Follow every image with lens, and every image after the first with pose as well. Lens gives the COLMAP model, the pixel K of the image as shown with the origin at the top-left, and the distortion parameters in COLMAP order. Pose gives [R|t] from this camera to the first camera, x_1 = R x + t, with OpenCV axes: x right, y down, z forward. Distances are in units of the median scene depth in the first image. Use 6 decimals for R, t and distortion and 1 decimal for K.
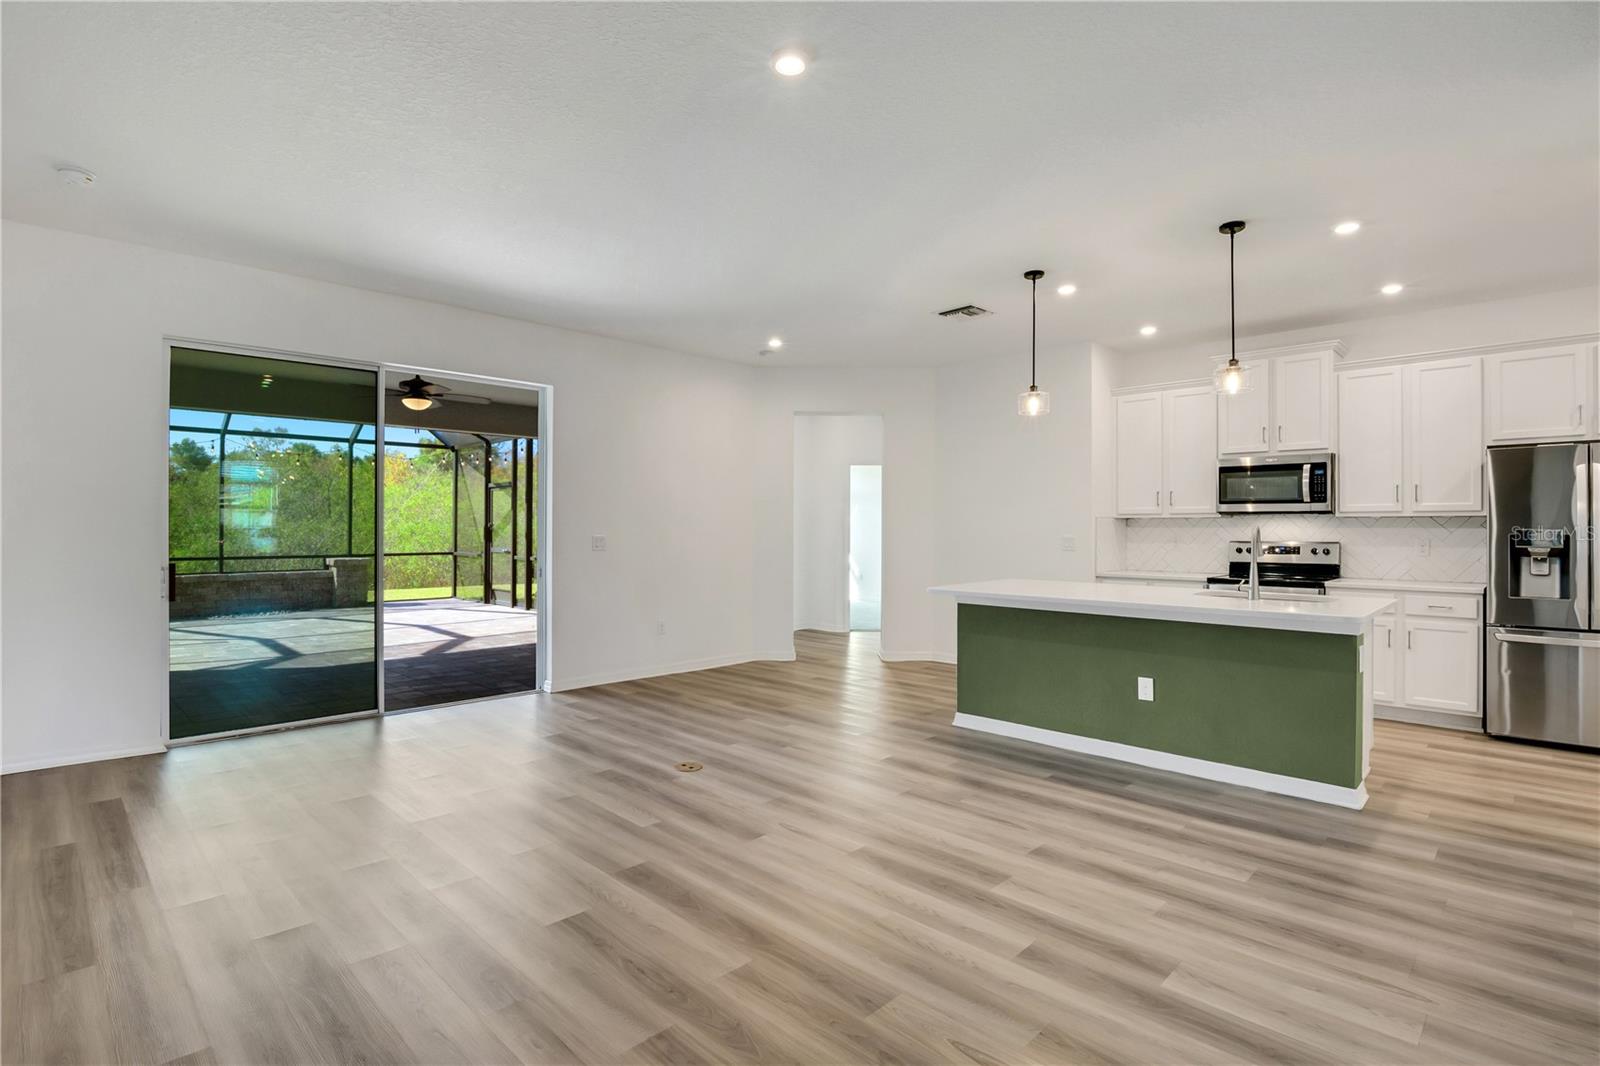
lens RADIAL K [[783.8, 0, 790.6], [0, 783.8, 526.4], [0, 0, 1]] dist [-0.023129, 0.000685]
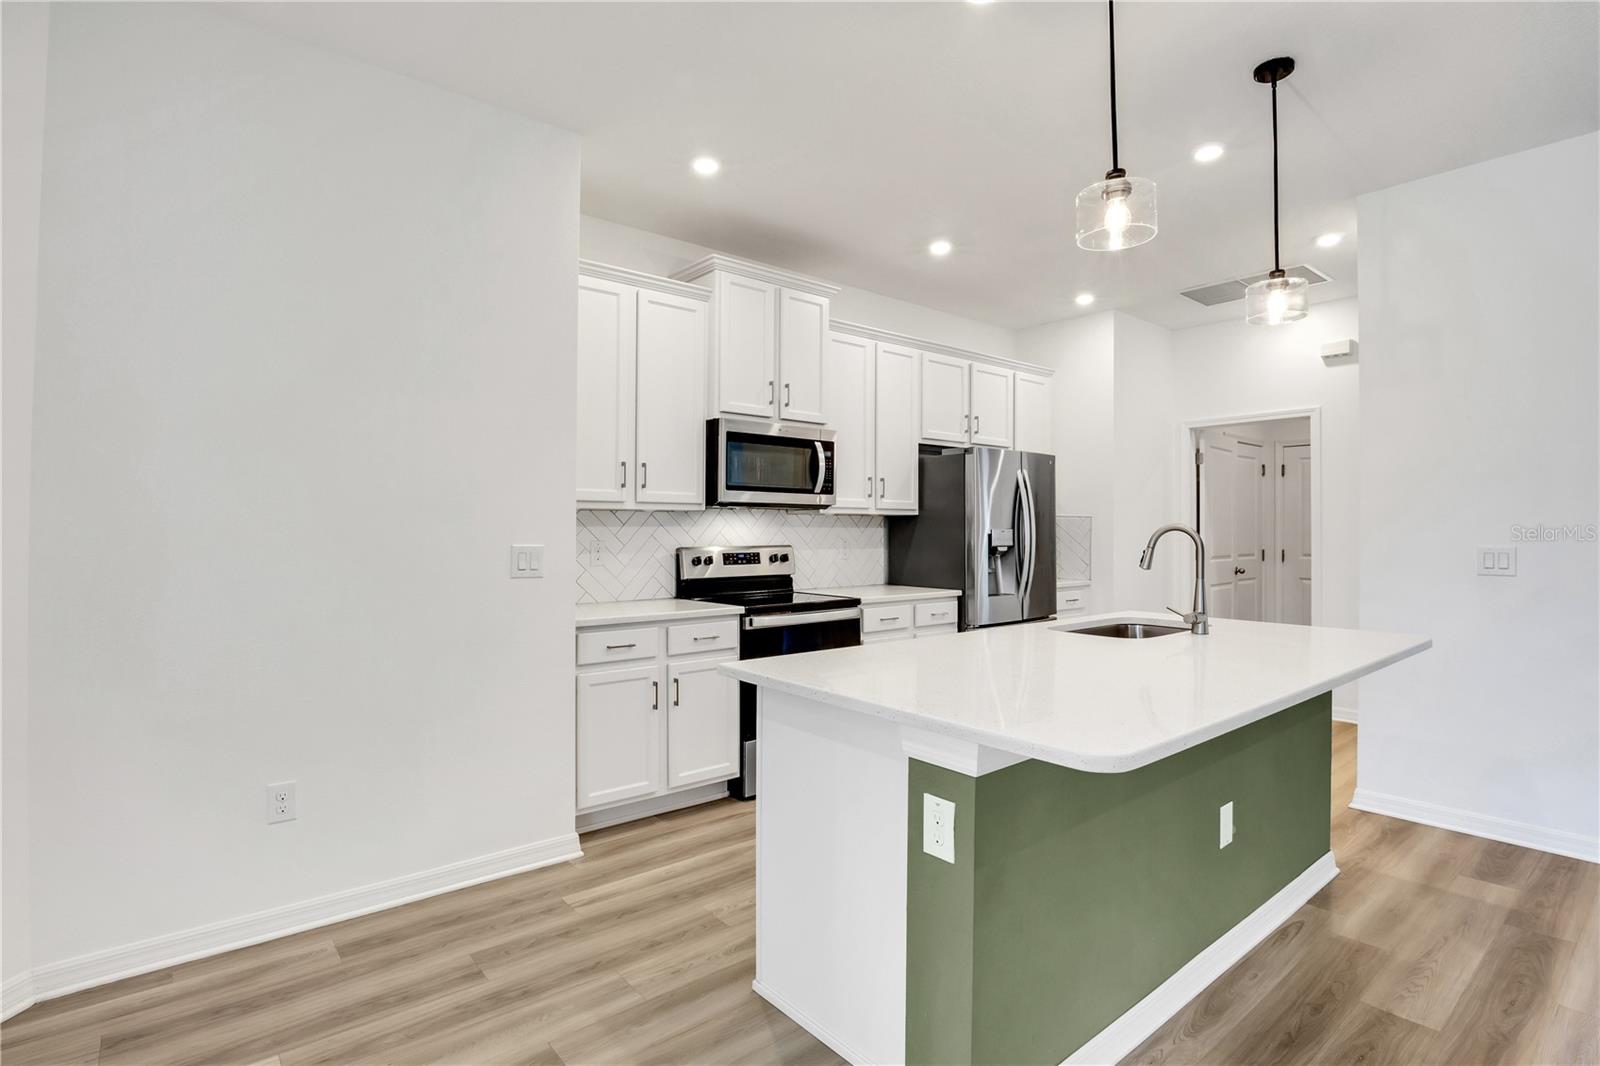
lens RADIAL K [[783.8, 0, 792.2], [0, 783.8, 521.5], [0, 0, 1]] dist [-0.023129, 0.000685]
pose [[0.101524, 0.007402, 0.994806, -0.101306], [-0.003386, 0.999969, -0.007094, 0.002184], [-0.994827, -0.002648, 0.101546, 1.113861]]
